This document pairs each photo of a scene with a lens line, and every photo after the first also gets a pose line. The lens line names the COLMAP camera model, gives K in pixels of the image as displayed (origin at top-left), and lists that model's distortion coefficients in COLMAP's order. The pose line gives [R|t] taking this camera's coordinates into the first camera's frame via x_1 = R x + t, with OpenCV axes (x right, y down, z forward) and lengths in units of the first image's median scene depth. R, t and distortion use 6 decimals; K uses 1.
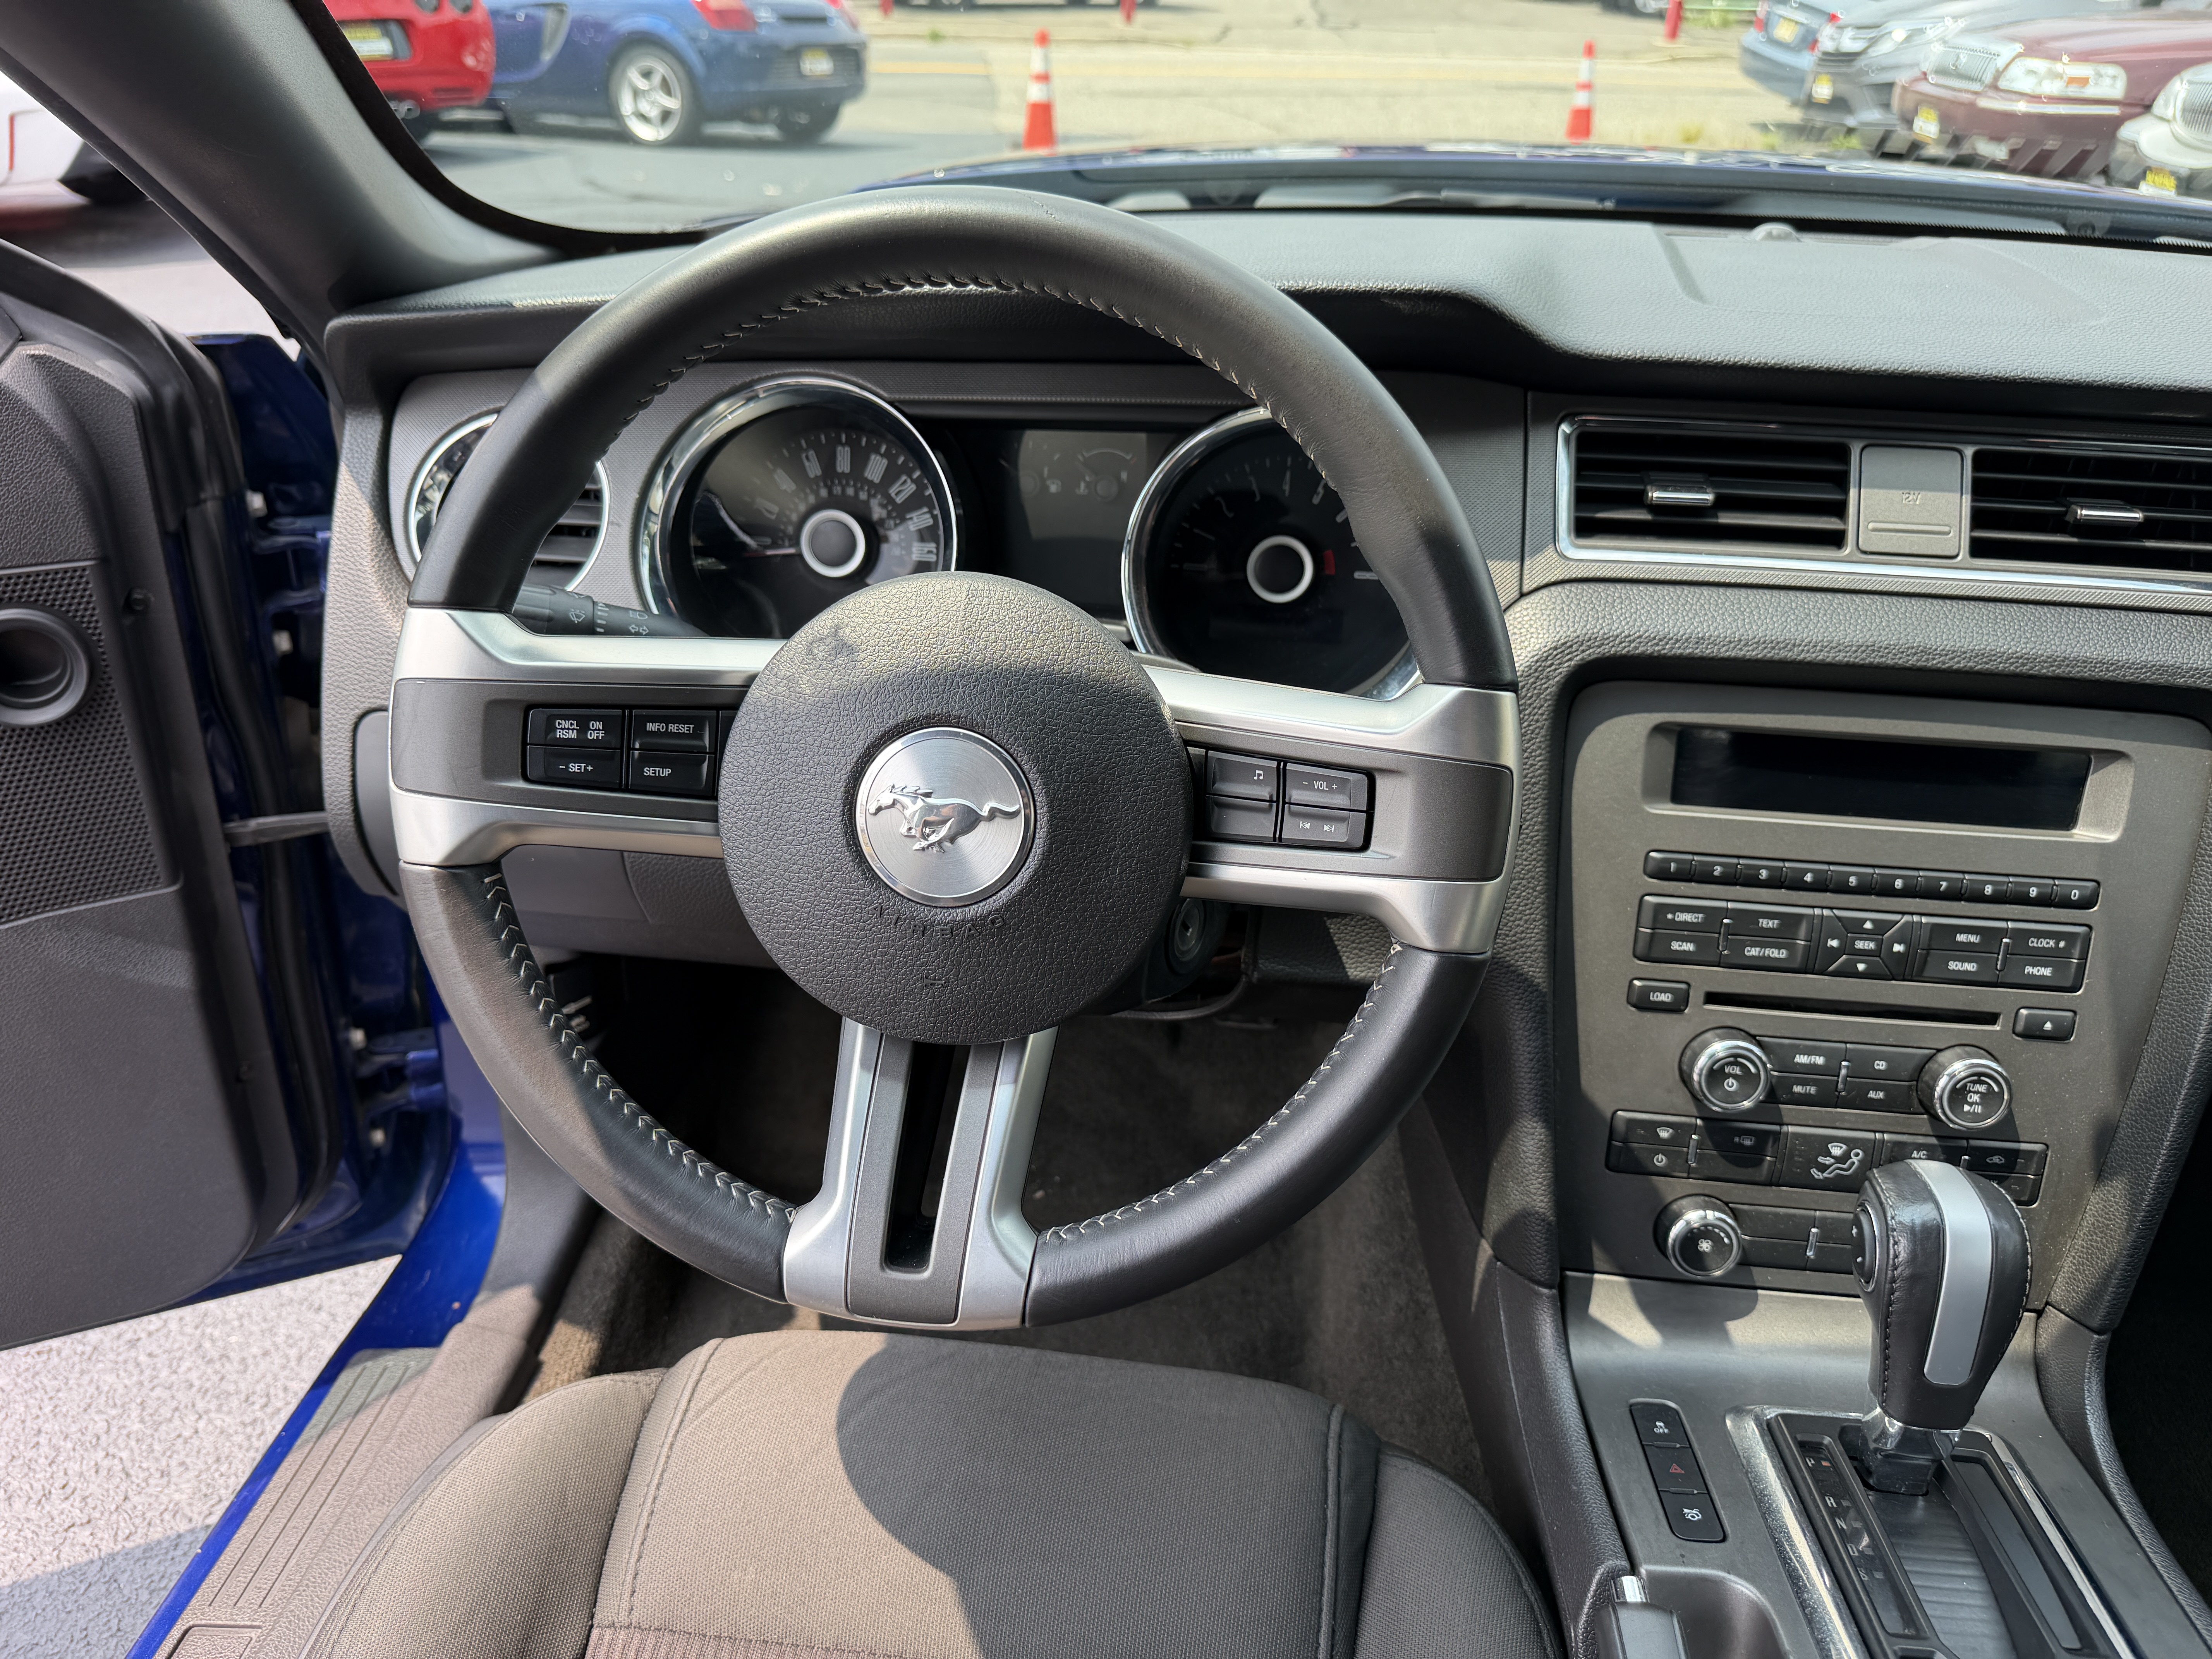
lens RADIAL K [[1576.8, 0, 1087.2], [0, 1576.8, 841.5], [0, 0, 1]] dist [0.002744, -0.004078]
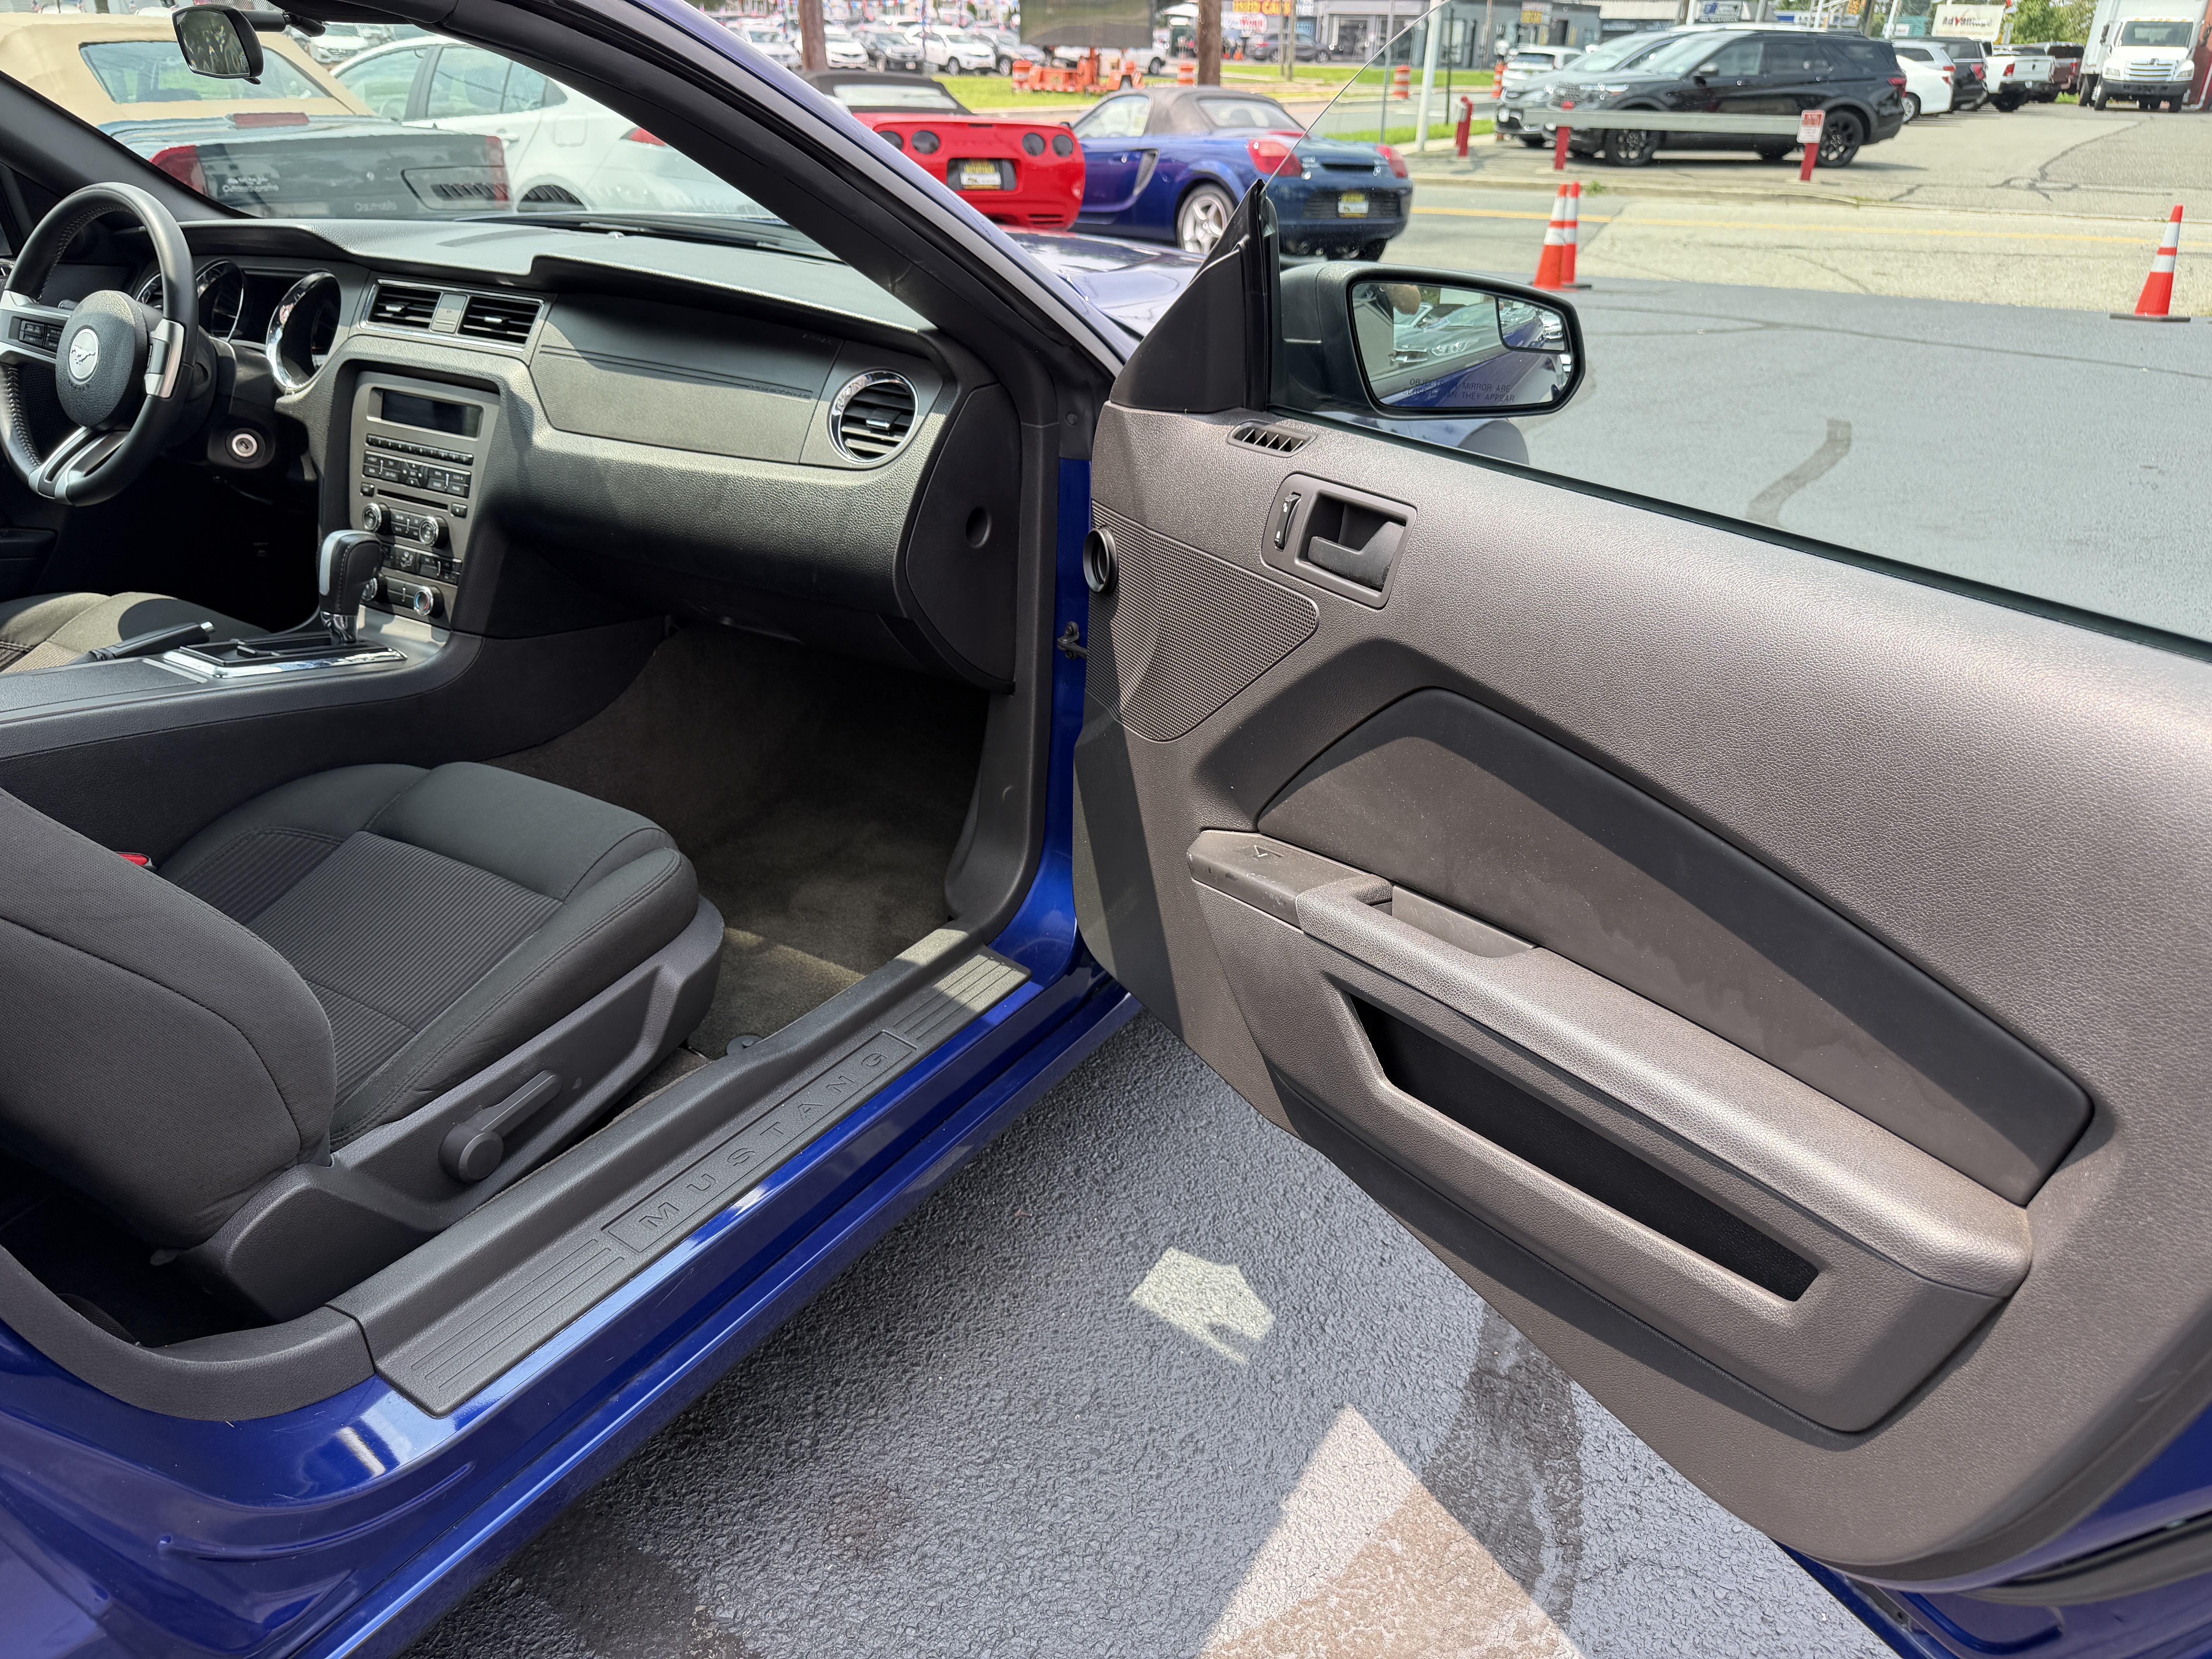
lens RADIAL K [[1590.3, 0, 1111.7], [0, 1590.3, 833.7], [0, 0, 1]] dist [0.011788, -0.011570]
pose [[0.900868, 0.185428, -0.392497, 2.696302], [-0.218523, 0.974972, -0.040952, 0.505878], [0.375080, 0.122662, 0.918841, -0.958820]]
